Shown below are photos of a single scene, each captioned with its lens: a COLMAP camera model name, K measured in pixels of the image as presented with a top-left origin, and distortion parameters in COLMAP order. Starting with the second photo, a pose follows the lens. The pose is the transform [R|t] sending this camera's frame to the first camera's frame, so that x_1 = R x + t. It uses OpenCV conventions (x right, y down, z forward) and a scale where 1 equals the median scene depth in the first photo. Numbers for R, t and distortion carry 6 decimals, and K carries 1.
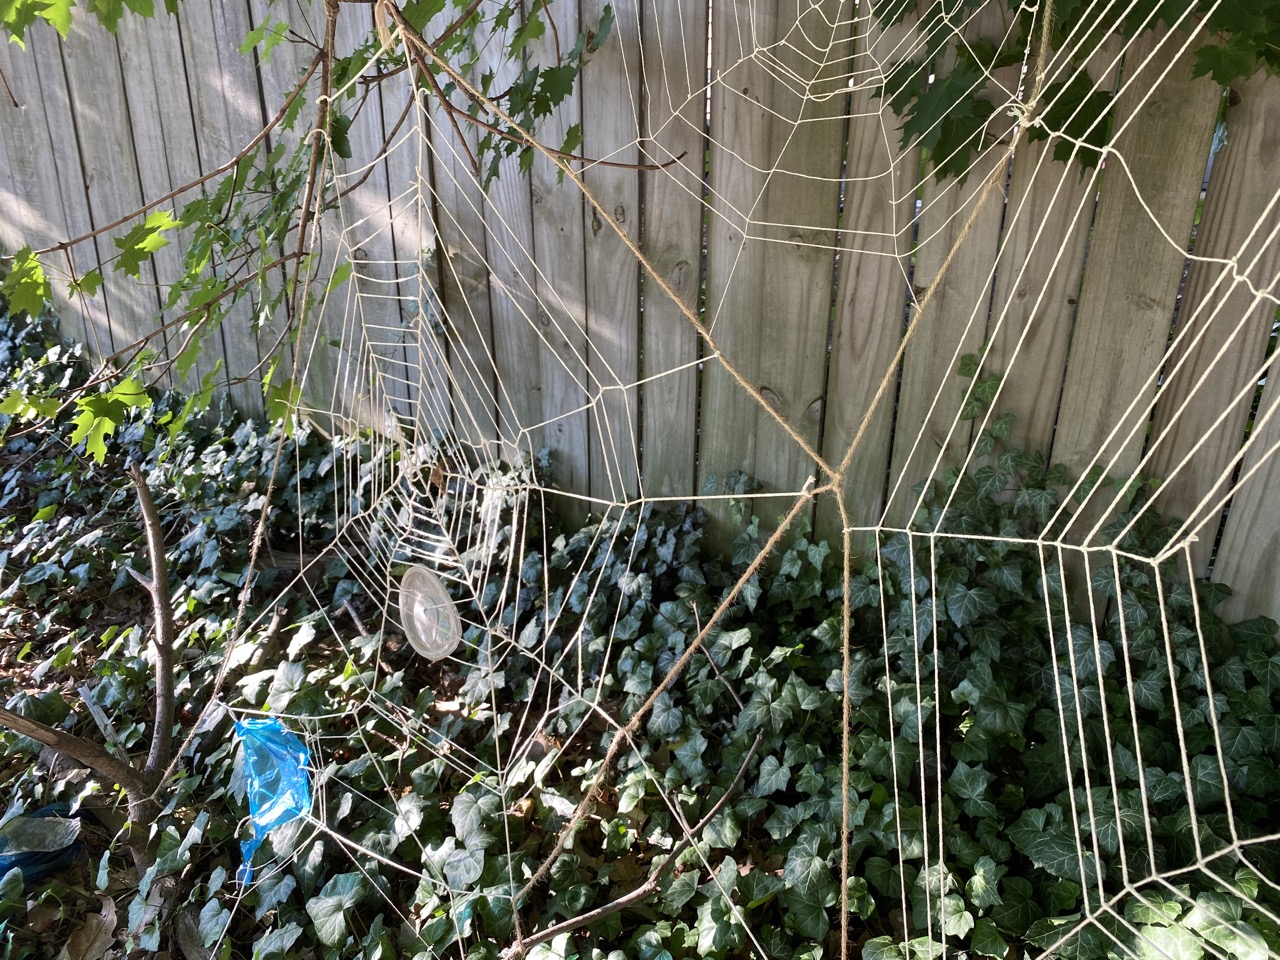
lens RADIAL K [[961.6, 0, 639.5], [0, 961.6, 483.7], [0, 0, 1]] dist [0.008047, -0.000144]
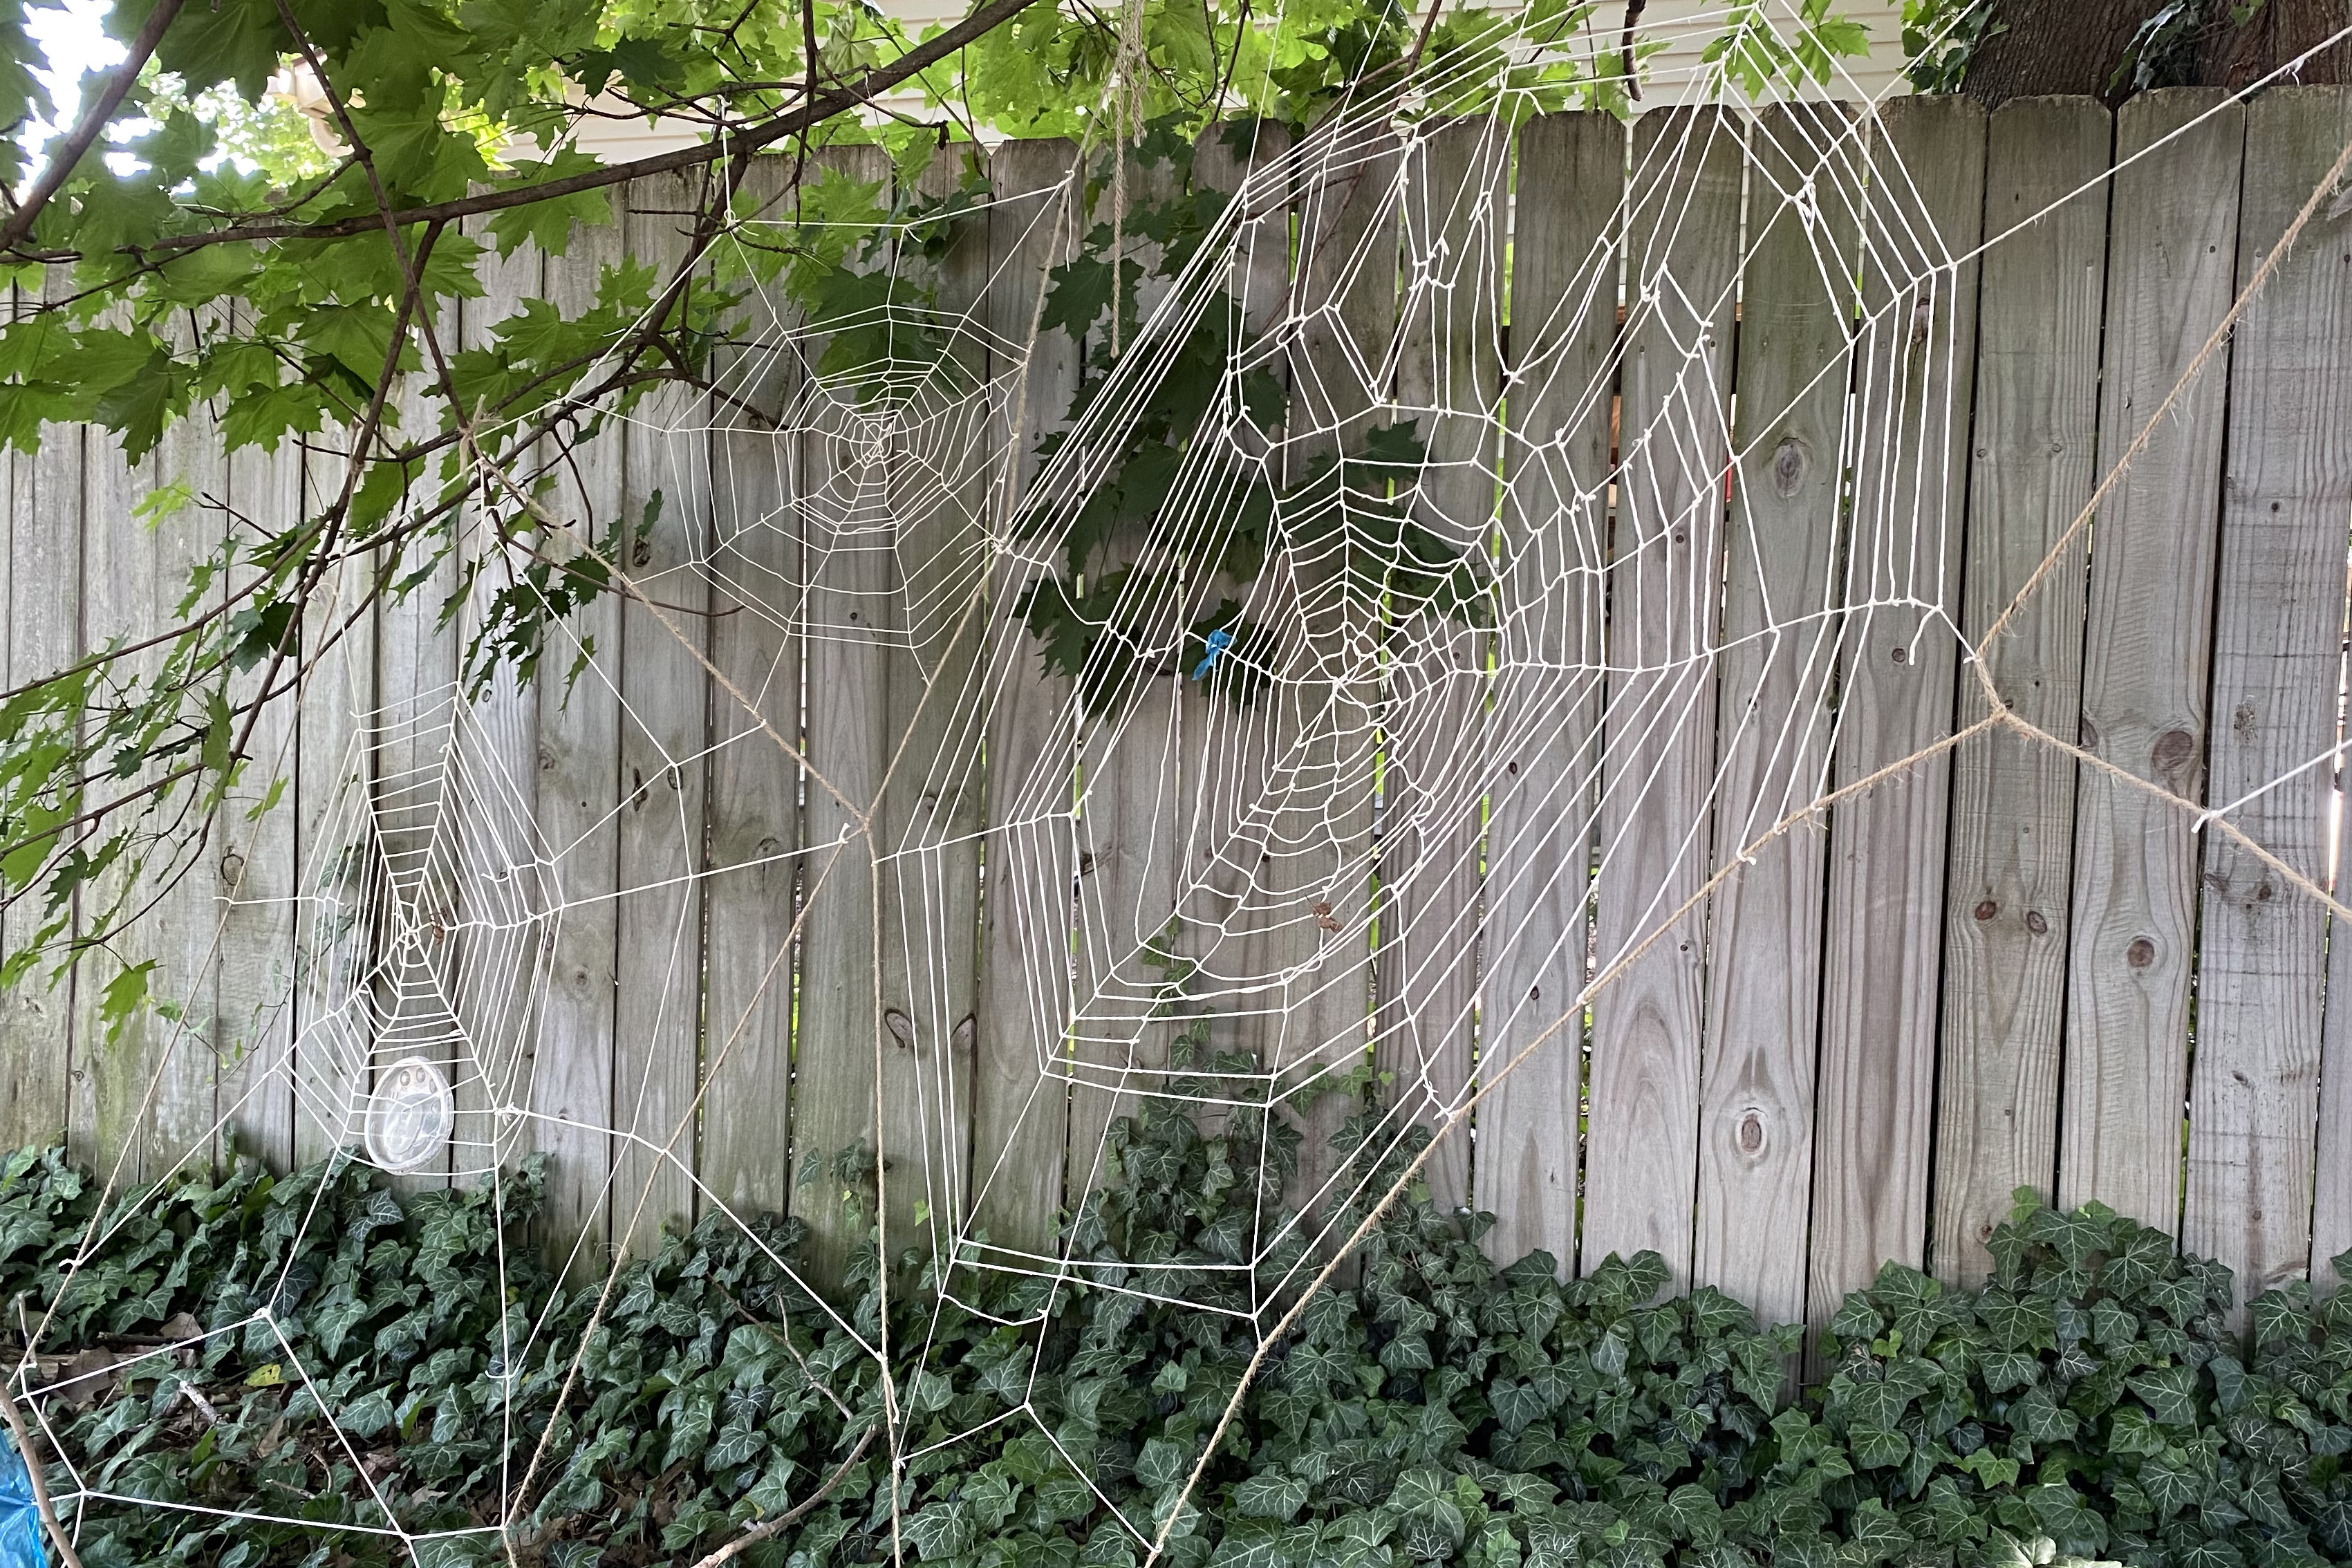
lens RADIAL K [[1725.3, 0, 1182.6], [0, 1725.3, 782.3], [0, 0, 1]] dist [0.040034, 0.000116]
pose [[0.966011, 0.001433, 0.258498, 0.012849], [0.081595, 0.947173, -0.310172, 0.166096], [-0.245286, 0.320721, 0.914862, -0.268874]]
